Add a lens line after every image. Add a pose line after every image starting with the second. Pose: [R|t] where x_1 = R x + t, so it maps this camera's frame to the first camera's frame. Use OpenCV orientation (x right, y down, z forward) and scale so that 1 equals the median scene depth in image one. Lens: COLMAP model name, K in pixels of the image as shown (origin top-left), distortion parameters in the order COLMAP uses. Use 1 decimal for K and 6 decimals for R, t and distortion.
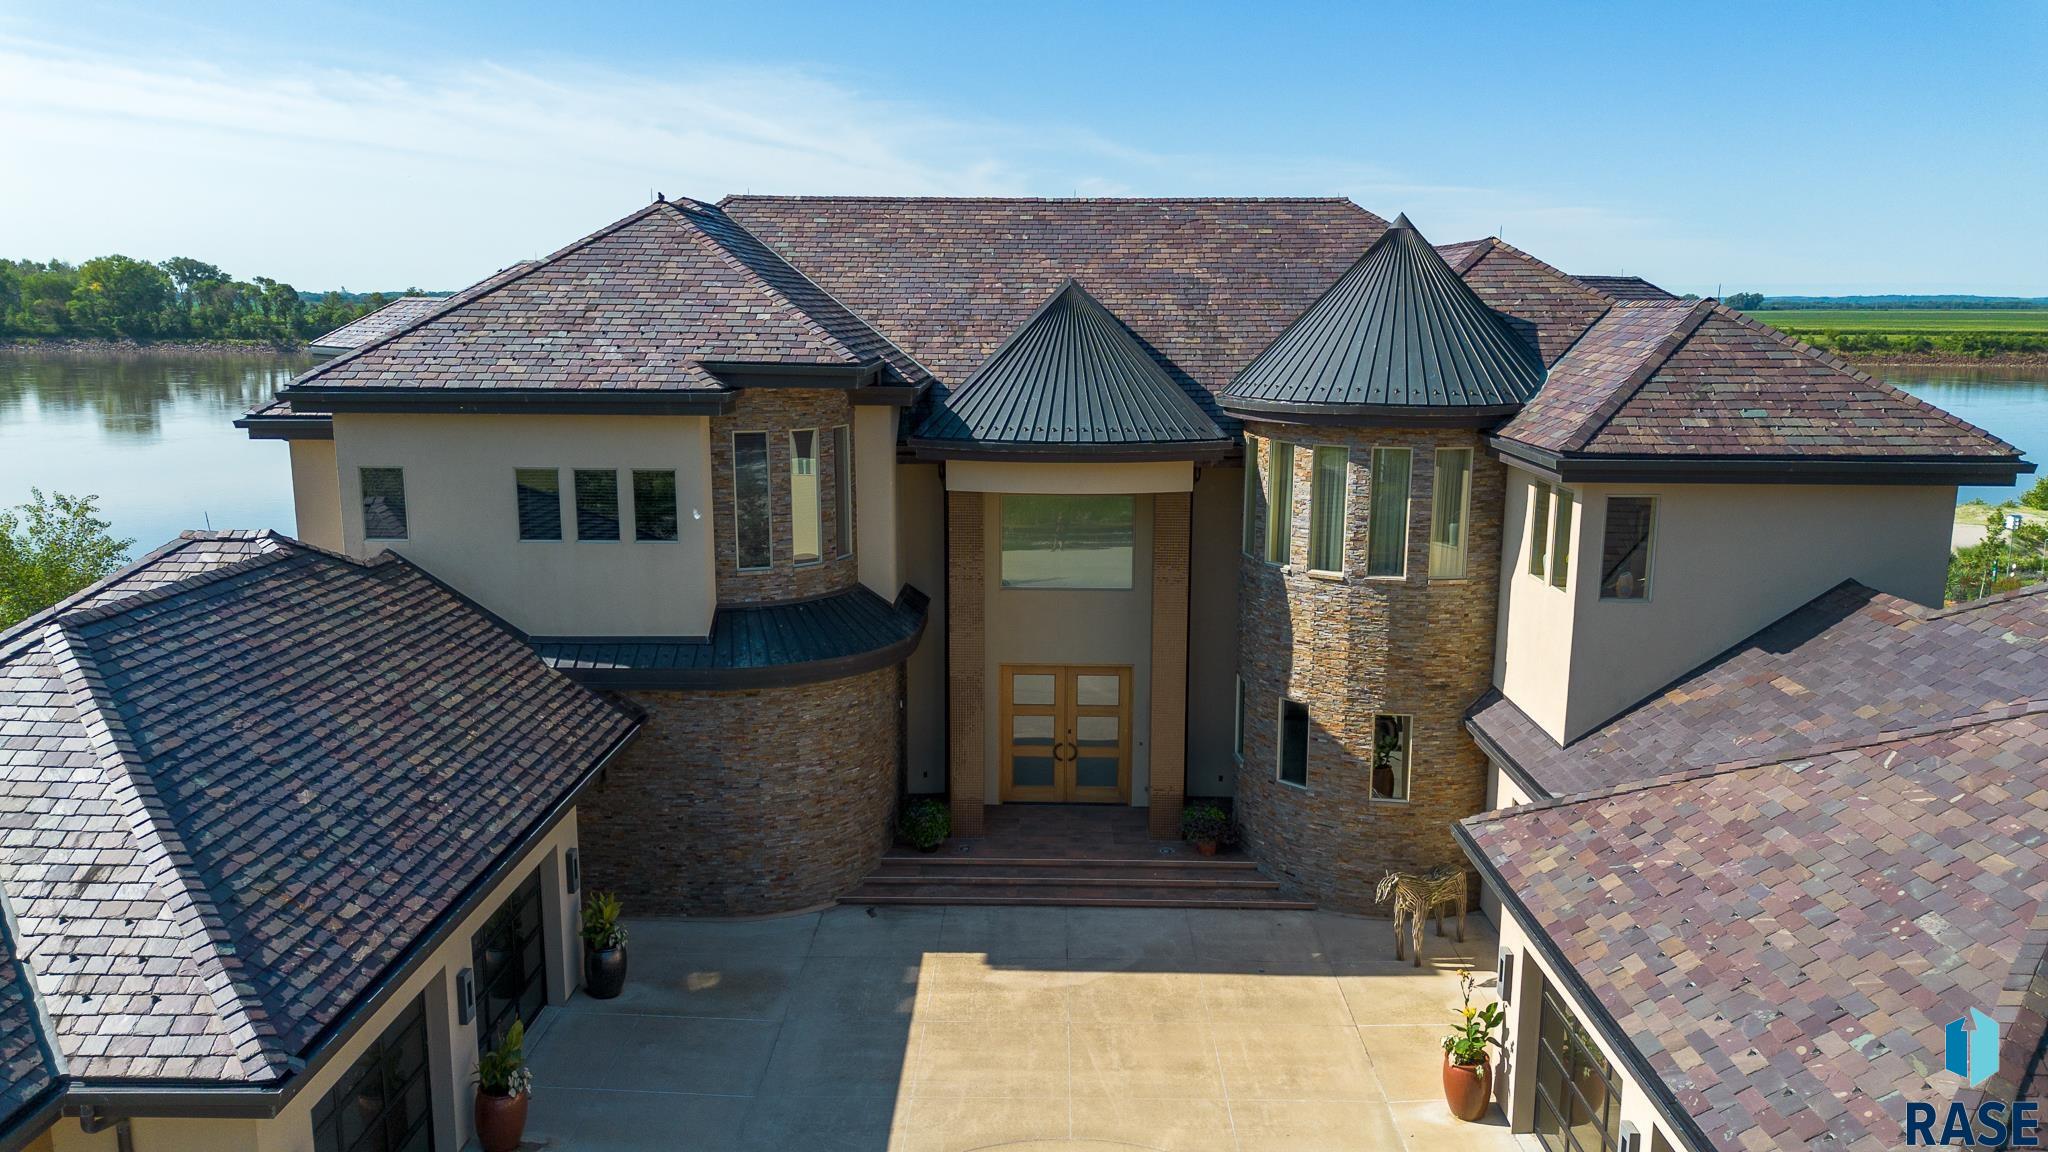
lens RADIAL K [[1449.9, 0, 1024.2], [0, 1449.9, 571.3], [0, 0, 1]] dist [0.067098, -0.069553]
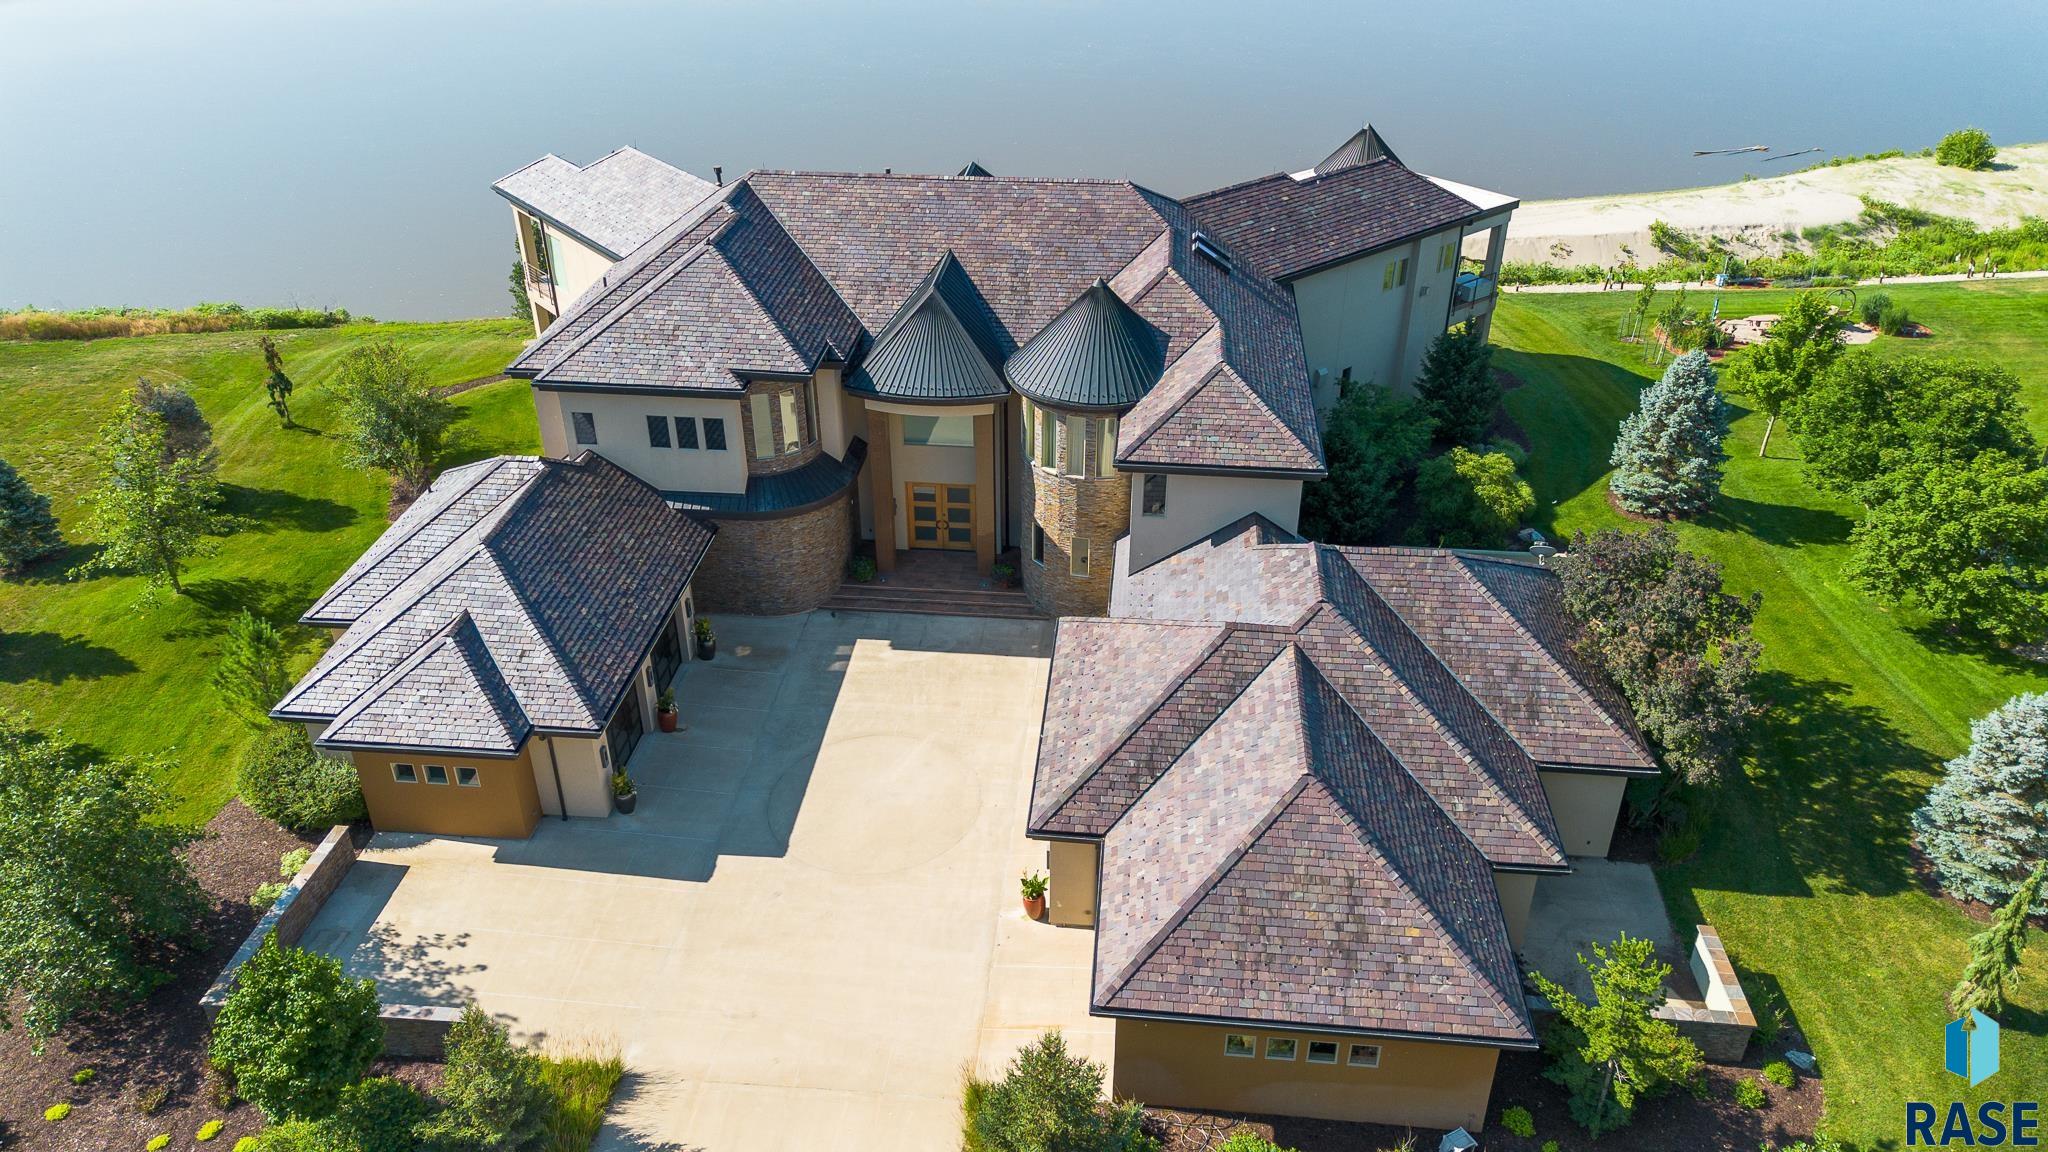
lens RADIAL K [[1443.0, 0, 1024.0], [0, 1443.0, 576.0], [0, 0, 1]] dist [0.072718, -0.072460]
pose [[0.996963, 0.035185, -0.069473, 0.310584], [-0.008517, 0.936023, 0.351836, -0.548201], [0.077408, -0.350176, 0.933480, -0.884960]]
